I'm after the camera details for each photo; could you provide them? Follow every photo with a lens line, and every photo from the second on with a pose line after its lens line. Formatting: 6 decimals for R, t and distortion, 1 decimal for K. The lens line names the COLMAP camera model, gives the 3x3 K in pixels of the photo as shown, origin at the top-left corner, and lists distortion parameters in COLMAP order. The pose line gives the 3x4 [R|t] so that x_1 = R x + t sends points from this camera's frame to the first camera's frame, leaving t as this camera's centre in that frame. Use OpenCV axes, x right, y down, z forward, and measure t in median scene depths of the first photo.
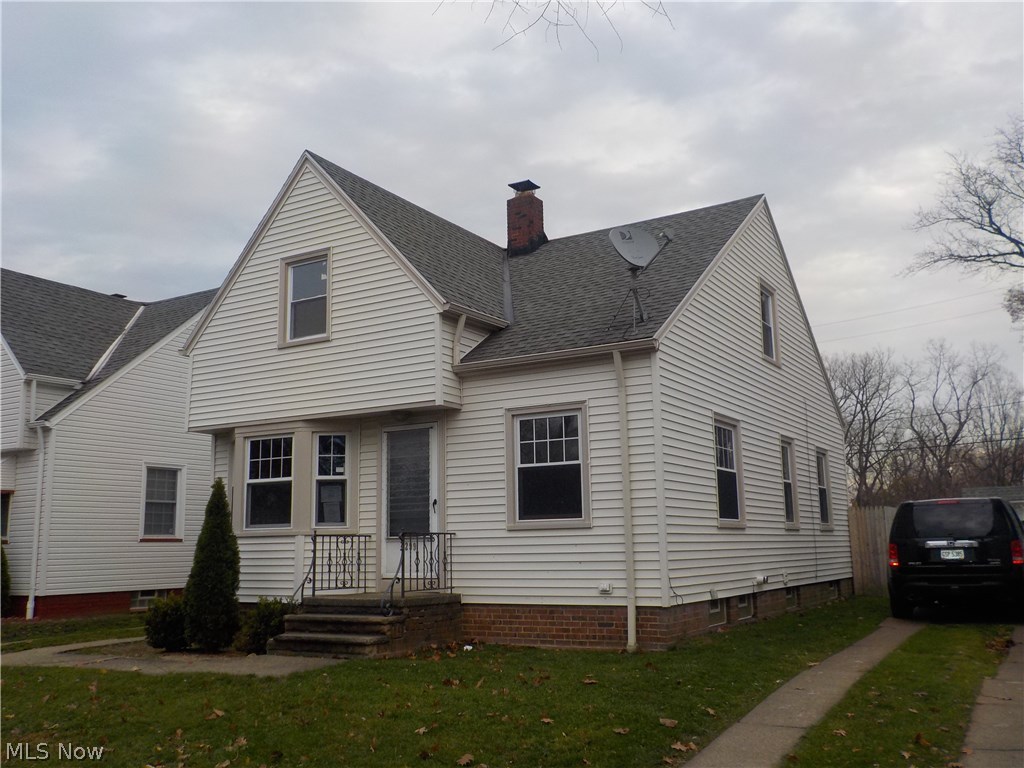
lens RADIAL K [[962.4, 0, 512.0], [0, 962.4, 384.0], [0, 0, 1]] dist [0.013865, 0.000822]
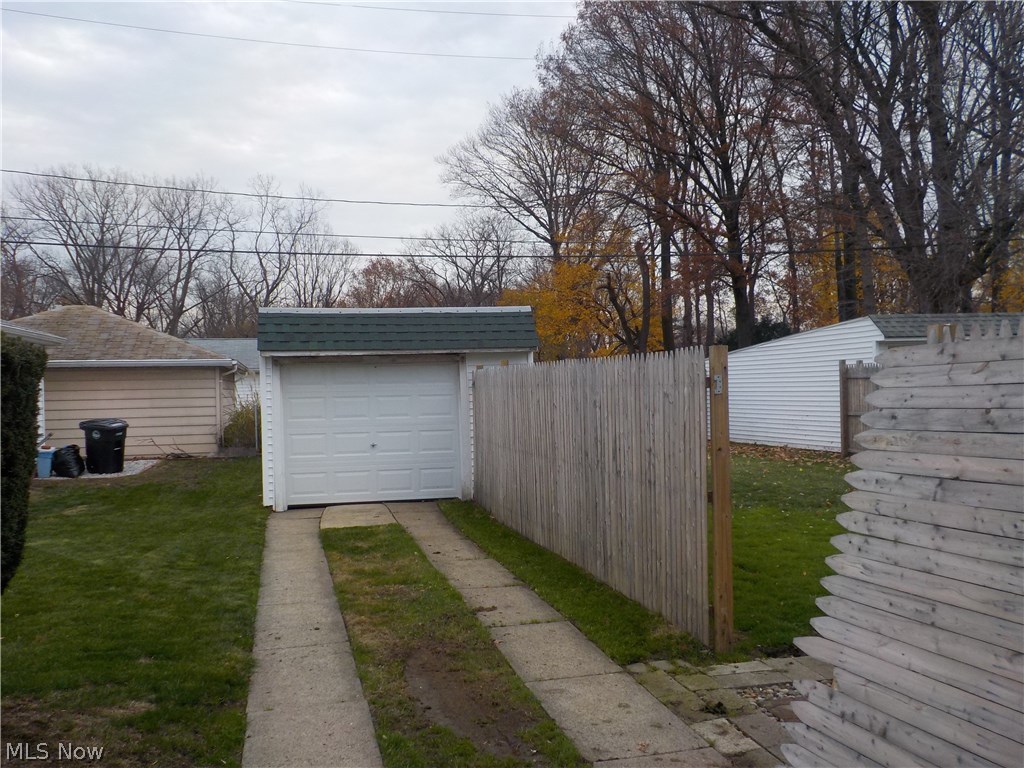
lens RADIAL K [[962.4, 0, 512.0], [0, 962.4, 384.0], [0, 0, 1]] dist [0.013865, 0.000822]
pose [[0.732053, -0.002649, 0.681243, -0.265097], [-0.101047, 0.988509, 0.112427, 0.266225], [-0.673712, -0.151140, 0.723373, 1.740496]]
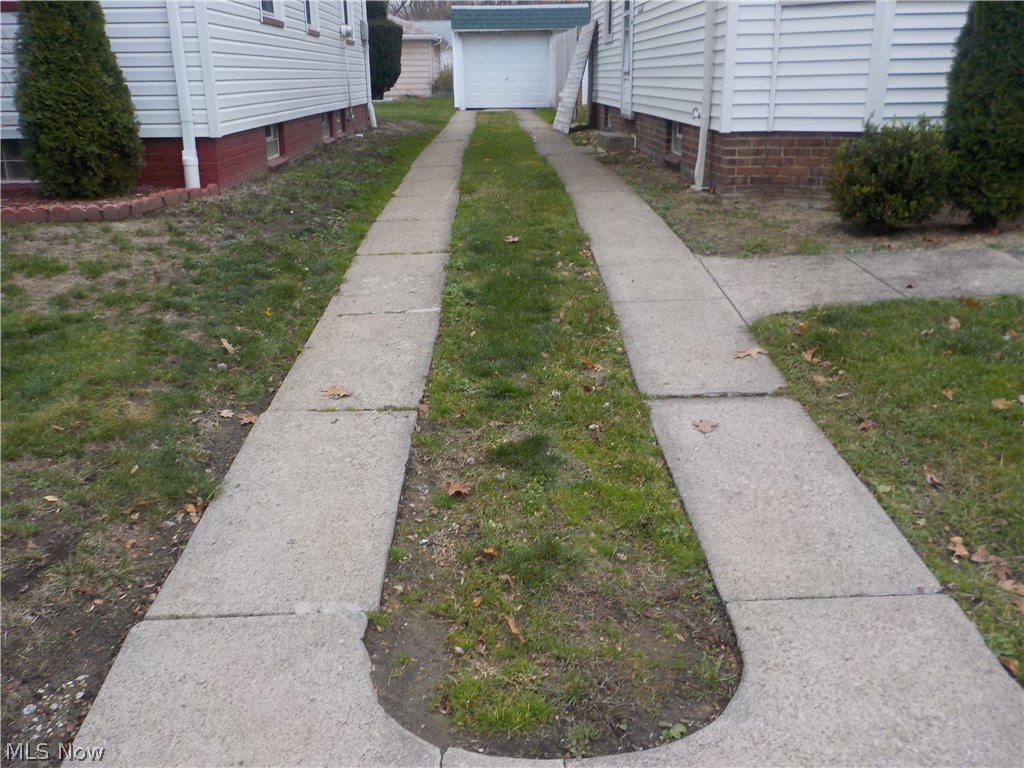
lens RADIAL K [[928.3, 0, 523.9], [0, 928.3, 391.7], [0, 0, 1]] dist [0.013694, 0.011562]
pose [[0.850010, -0.168075, 0.499233, -0.787702], [-0.086662, 0.890199, 0.447253, 0.154731], [-0.519589, -0.423434, 0.742112, 0.722213]]
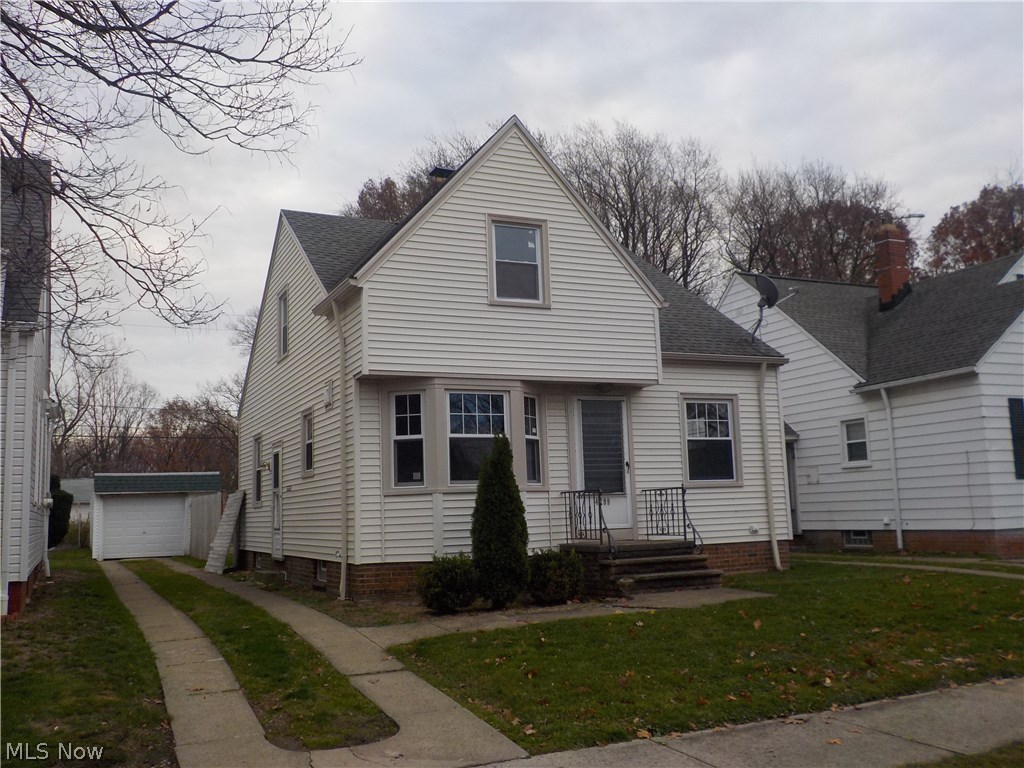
lens RADIAL K [[928.3, 0, 523.9], [0, 928.3, 391.7], [0, 0, 1]] dist [0.013694, 0.011562]
pose [[0.567660, 0.101793, 0.816945, -1.093462], [-0.116204, 0.992299, -0.042898, 0.098258], [-0.815021, -0.070581, 0.575117, 0.453136]]
